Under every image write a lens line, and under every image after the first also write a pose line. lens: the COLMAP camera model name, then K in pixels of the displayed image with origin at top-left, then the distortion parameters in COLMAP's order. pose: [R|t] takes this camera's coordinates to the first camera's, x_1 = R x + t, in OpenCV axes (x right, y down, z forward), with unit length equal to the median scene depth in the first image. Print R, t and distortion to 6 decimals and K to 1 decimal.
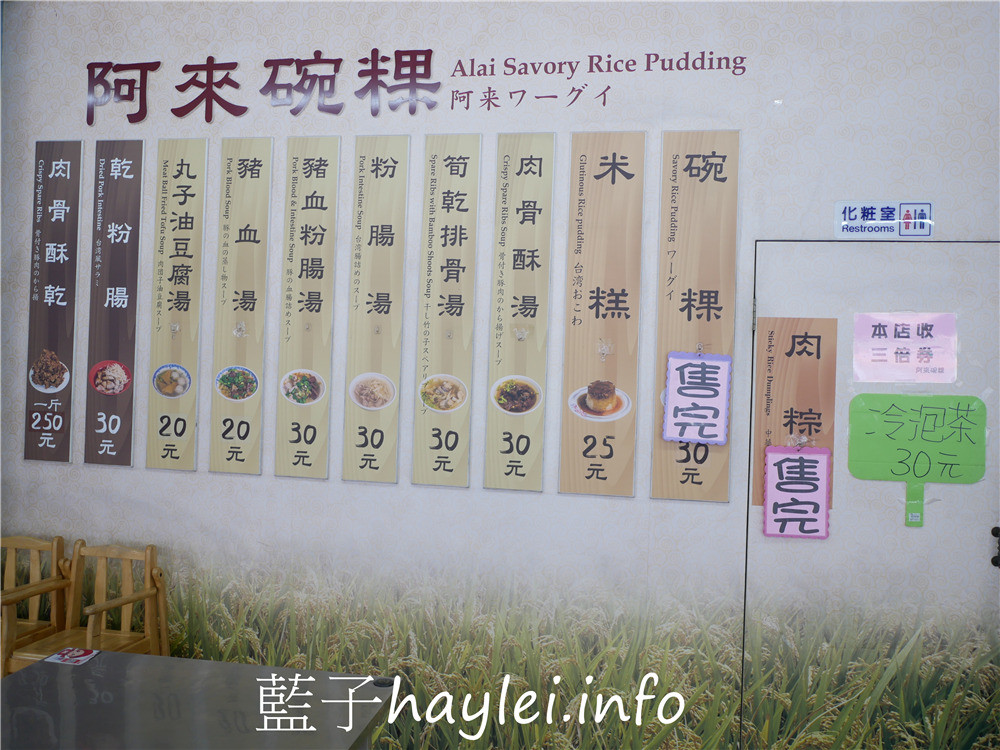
lens RADIAL K [[848.4, 0, 487.8], [0, 848.4, 409.7], [0, 0, 1]] dist [-0.020806, 0.013527]
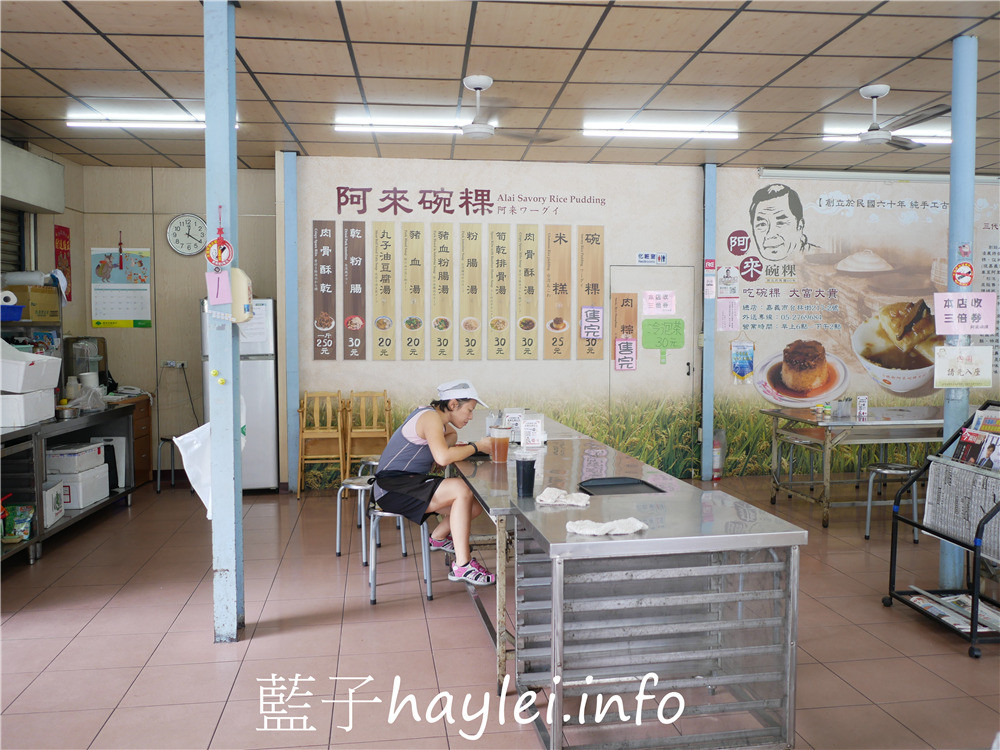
lens RADIAL K [[848.4, 0, 512.8], [0, 848.4, 336.6], [0, 0, 1]] dist [-0.020806, 0.013527]
pose [[0.947892, -0.052489, 0.314239, -0.824419], [0.032621, 0.997141, 0.068155, -0.155933], [-0.316918, -0.054353, 0.946894, -1.464260]]
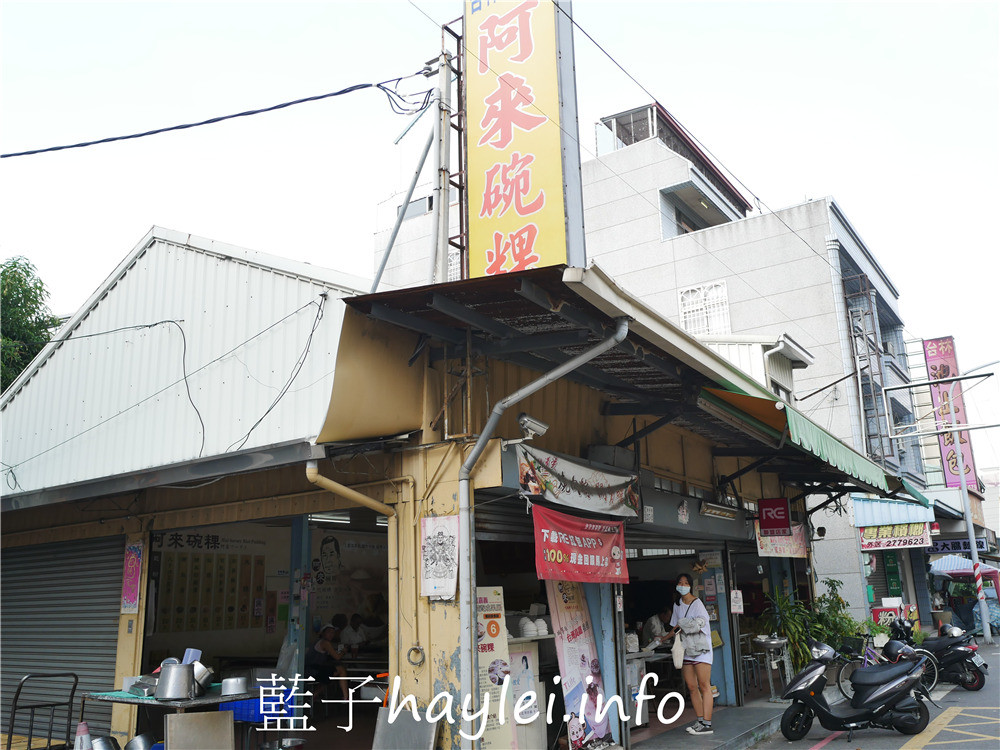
lens RADIAL K [[848.4, 0, 499.9], [0, 848.4, 375.6], [0, 0, 1]] dist [-0.020806, 0.013527]
pose [[0.378659, 0.184670, 0.906926, -3.993663], [0.036900, 0.976101, -0.214162, -0.223704], [-0.924801, 0.114560, 0.362795, -2.335399]]
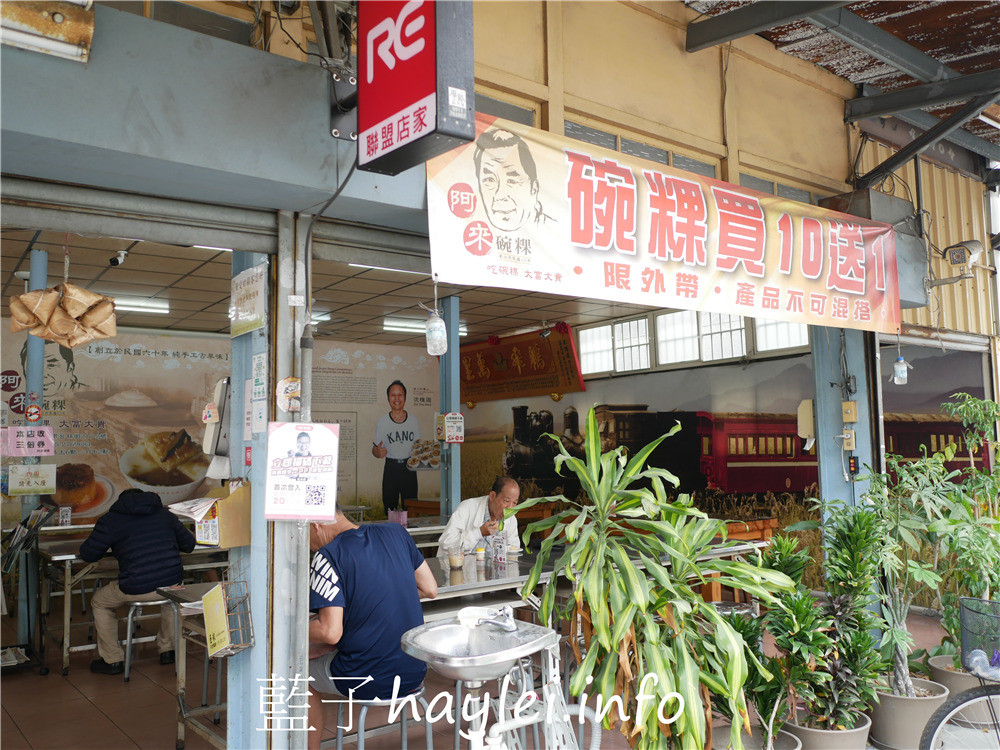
lens RADIAL K [[848.4, 0, 496.2], [0, 848.4, 363.9], [0, 0, 1]] dist [-0.020806, 0.013527]
pose [[0.670941, 0.023008, 0.741154, -0.396152], [0.034244, 0.997491, -0.061966, -0.052327], [-0.740720, 0.066956, 0.668470, -2.571440]]
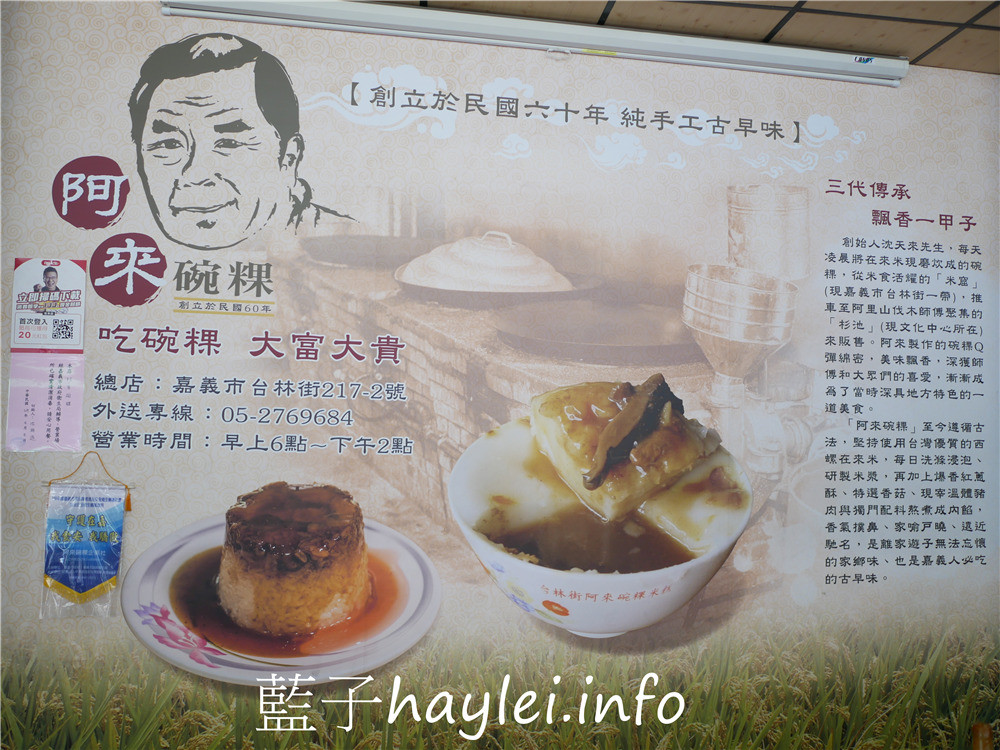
lens RADIAL K [[848.4, 0, 507.2], [0, 848.4, 341.8], [0, 0, 1]] dist [-0.020806, 0.013527]
pose [[0.943343, 0.008280, 0.331717, 0.836705], [0.007363, 0.998920, -0.045873, -0.038894], [-0.331739, 0.045716, 0.942263, -0.136524]]
